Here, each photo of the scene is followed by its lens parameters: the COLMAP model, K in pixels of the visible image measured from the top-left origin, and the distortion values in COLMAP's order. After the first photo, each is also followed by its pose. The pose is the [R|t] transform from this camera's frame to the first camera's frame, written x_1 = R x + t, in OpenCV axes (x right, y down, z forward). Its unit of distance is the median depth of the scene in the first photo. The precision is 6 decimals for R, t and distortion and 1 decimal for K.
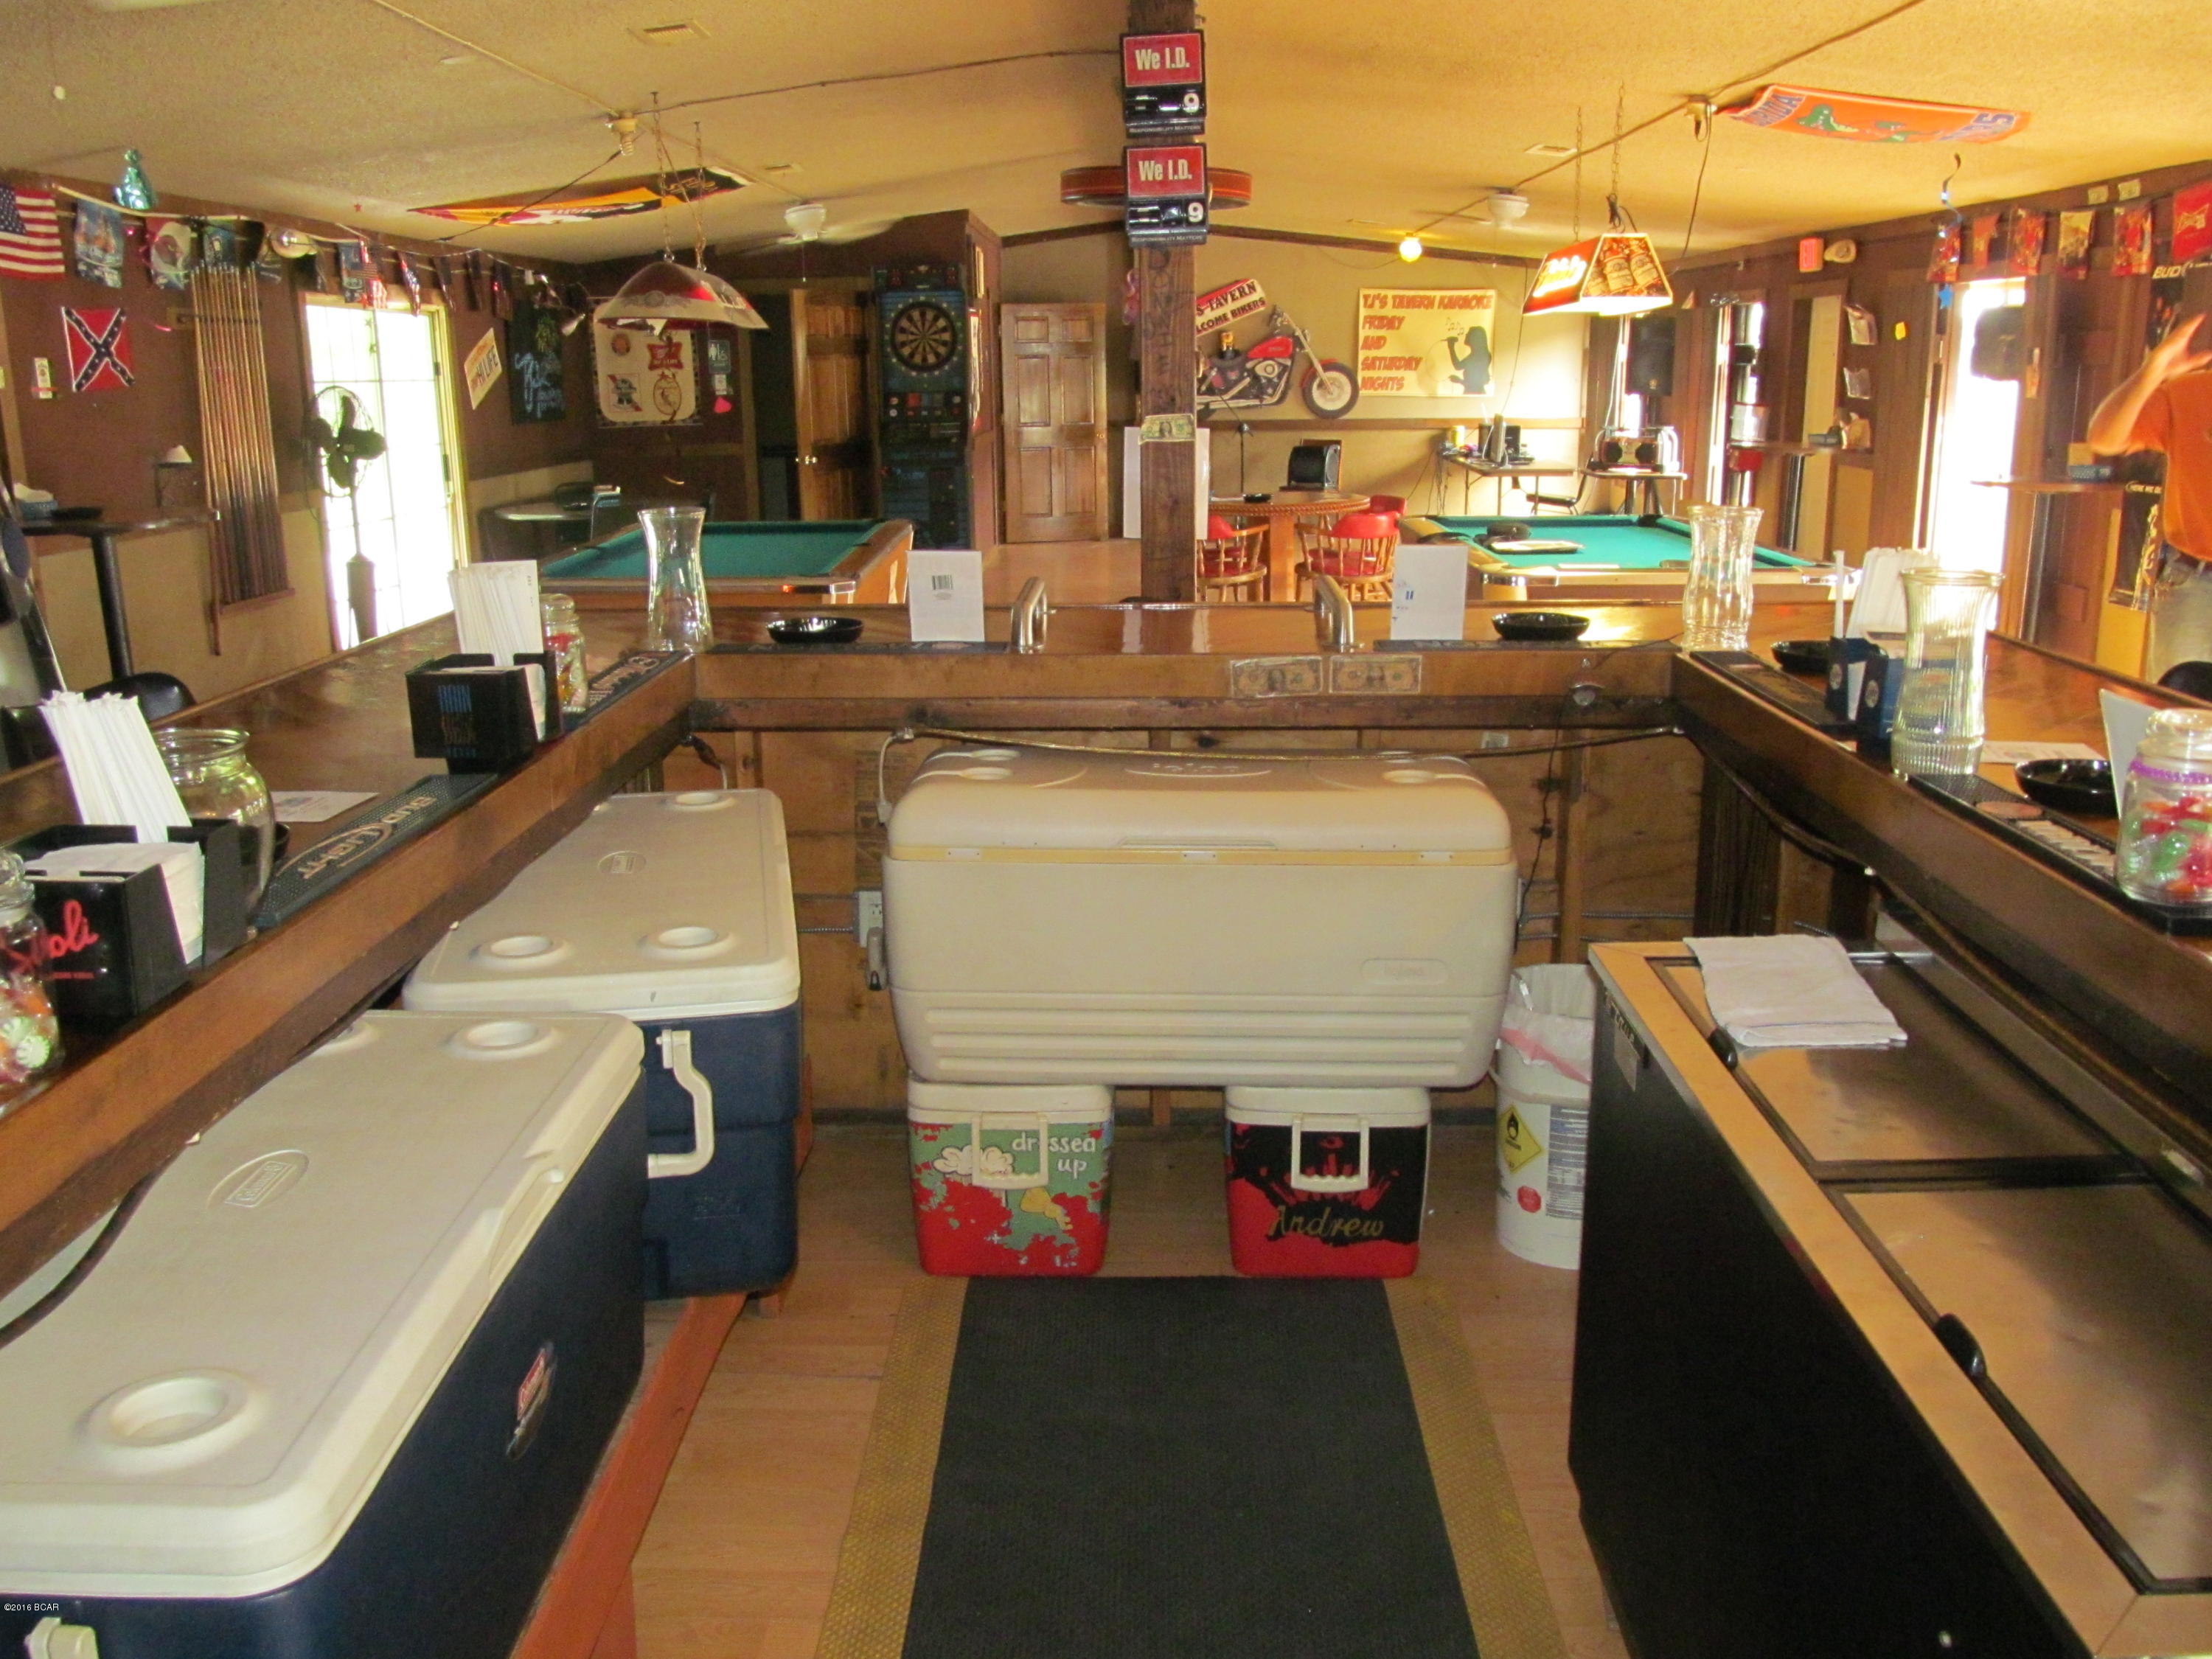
lens RADIAL K [[1822.1, 0, 1106.0], [0, 1822.1, 829.5], [0, 0, 1]] dist [-0.058854, 0.011369]
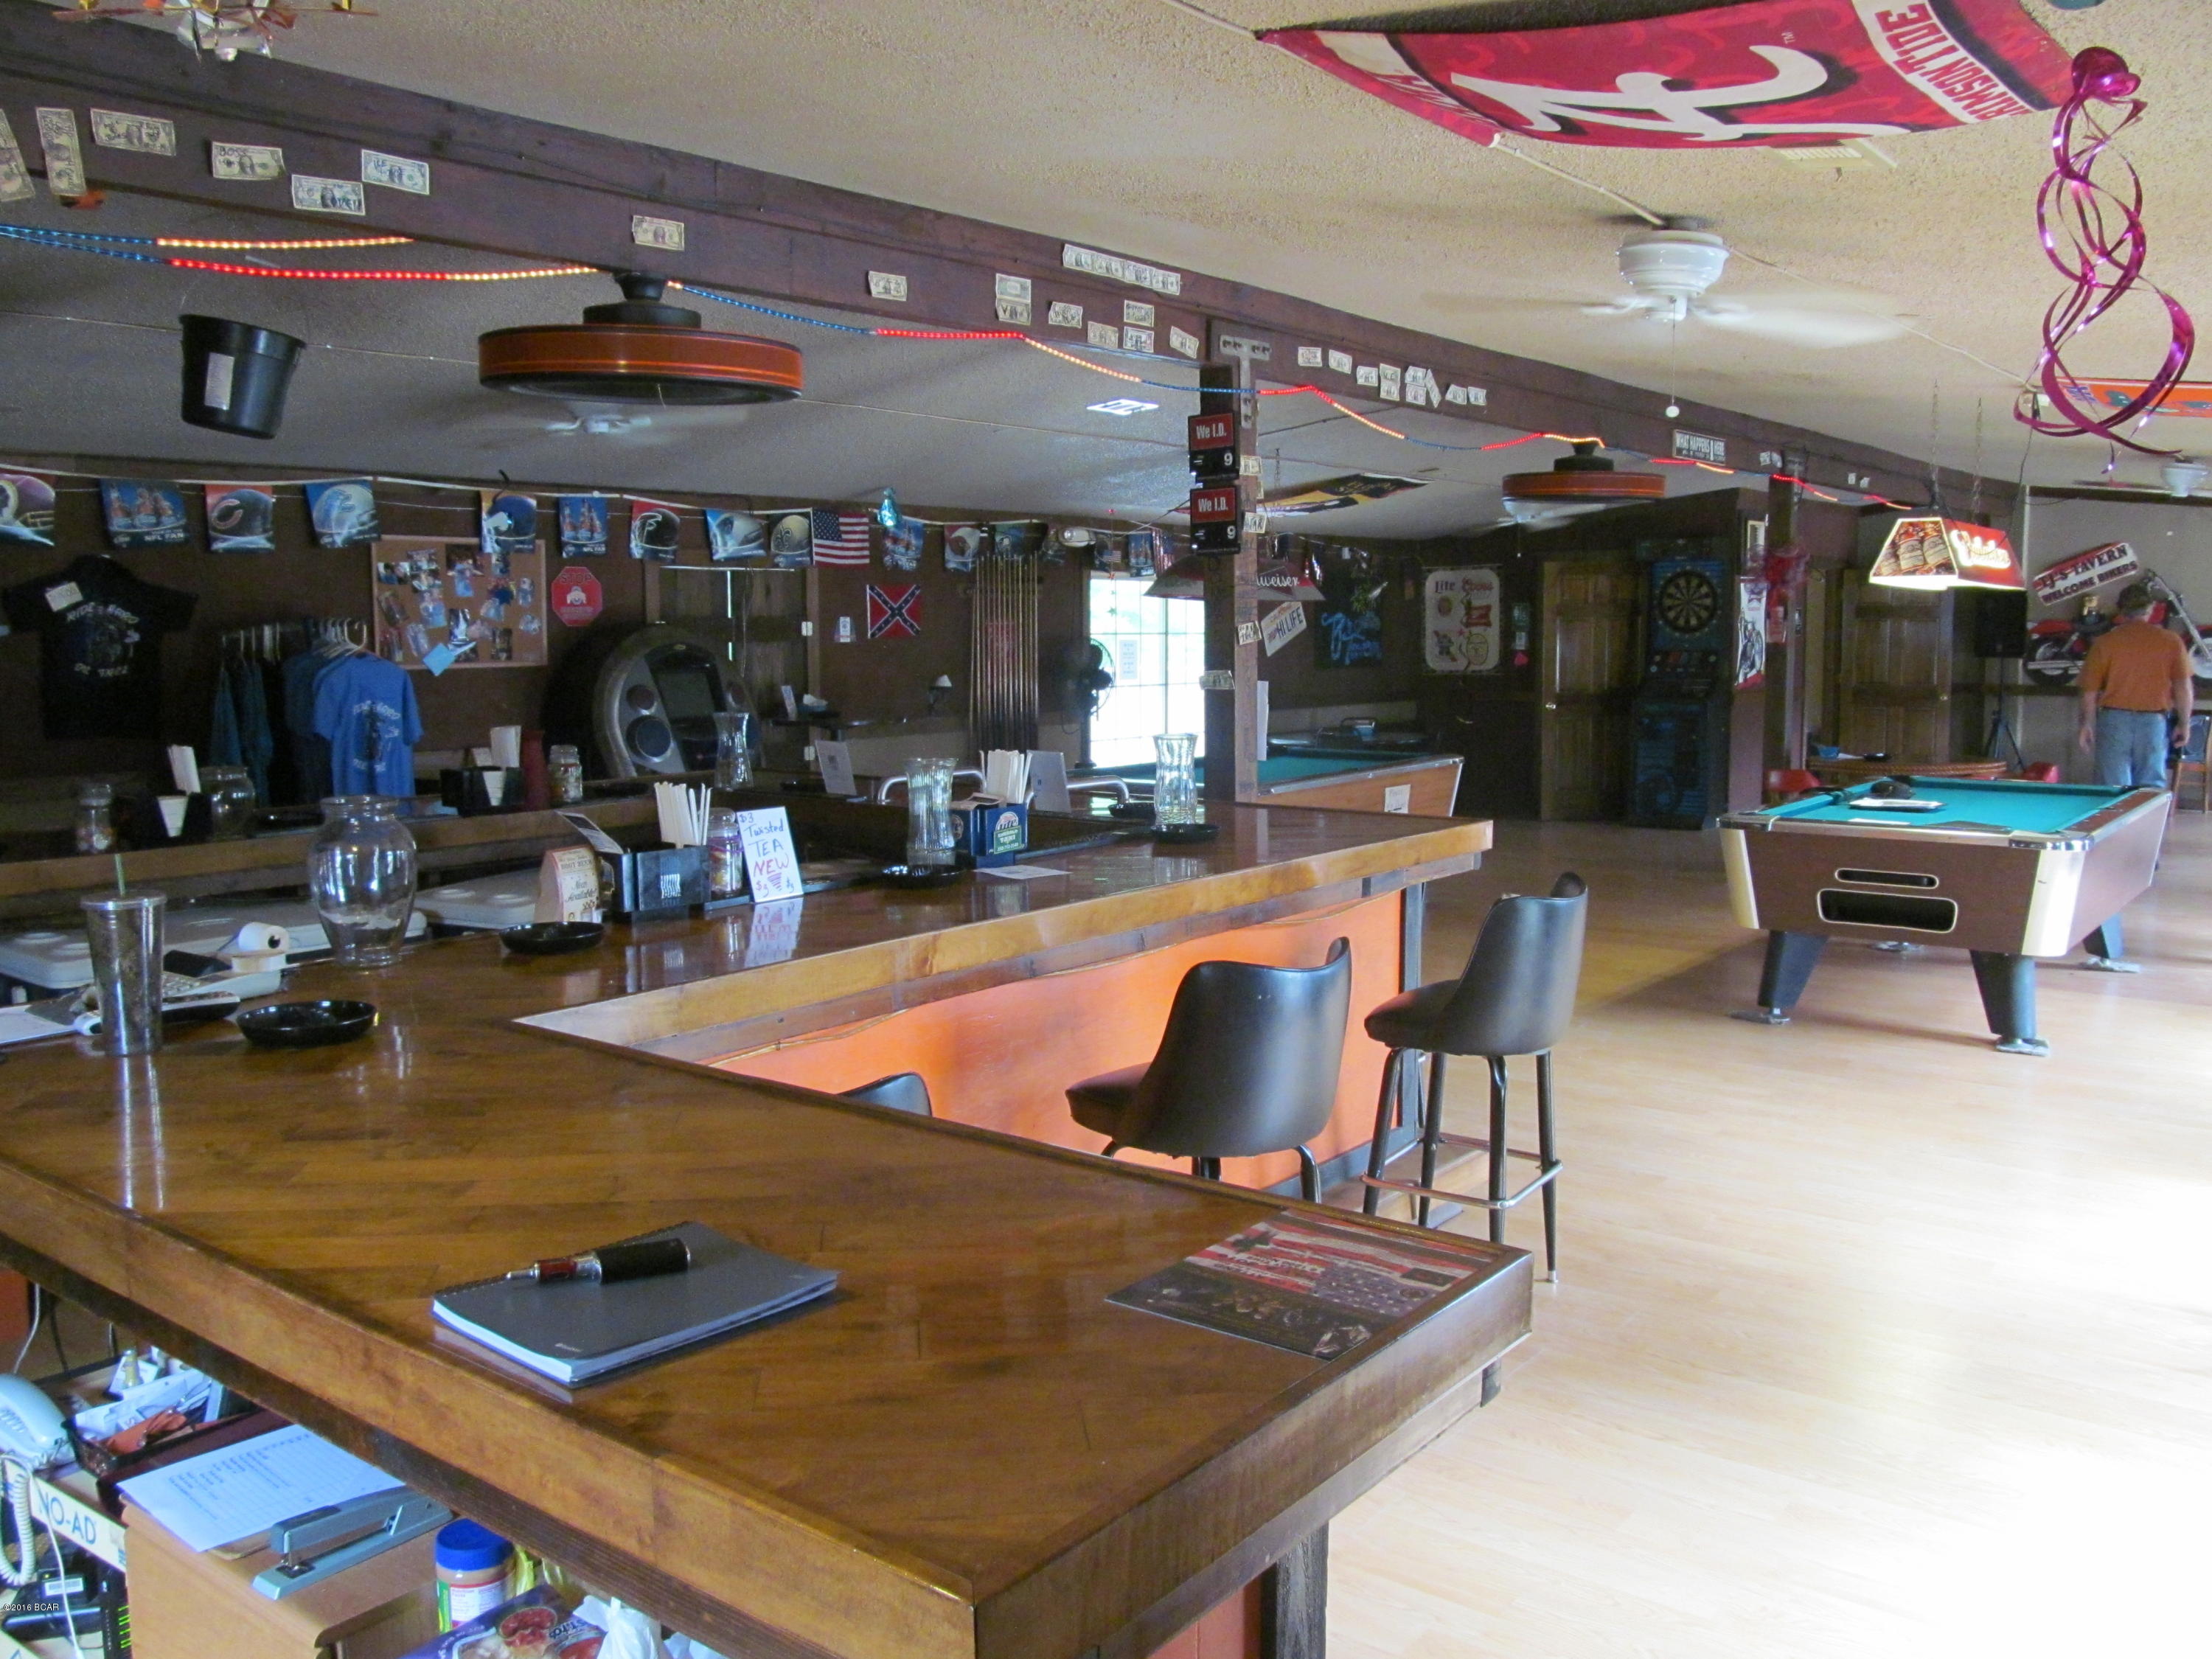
lens RADIAL K [[1822.1, 0, 1106.0], [0, 1822.1, 829.5], [0, 0, 1]] dist [-0.058854, 0.011369]
pose [[0.799129, 0.073543, -0.596644, 0.285349], [-0.152475, 0.984830, -0.082830, 0.009298], [0.581501, 0.157166, 0.798220, -0.061012]]
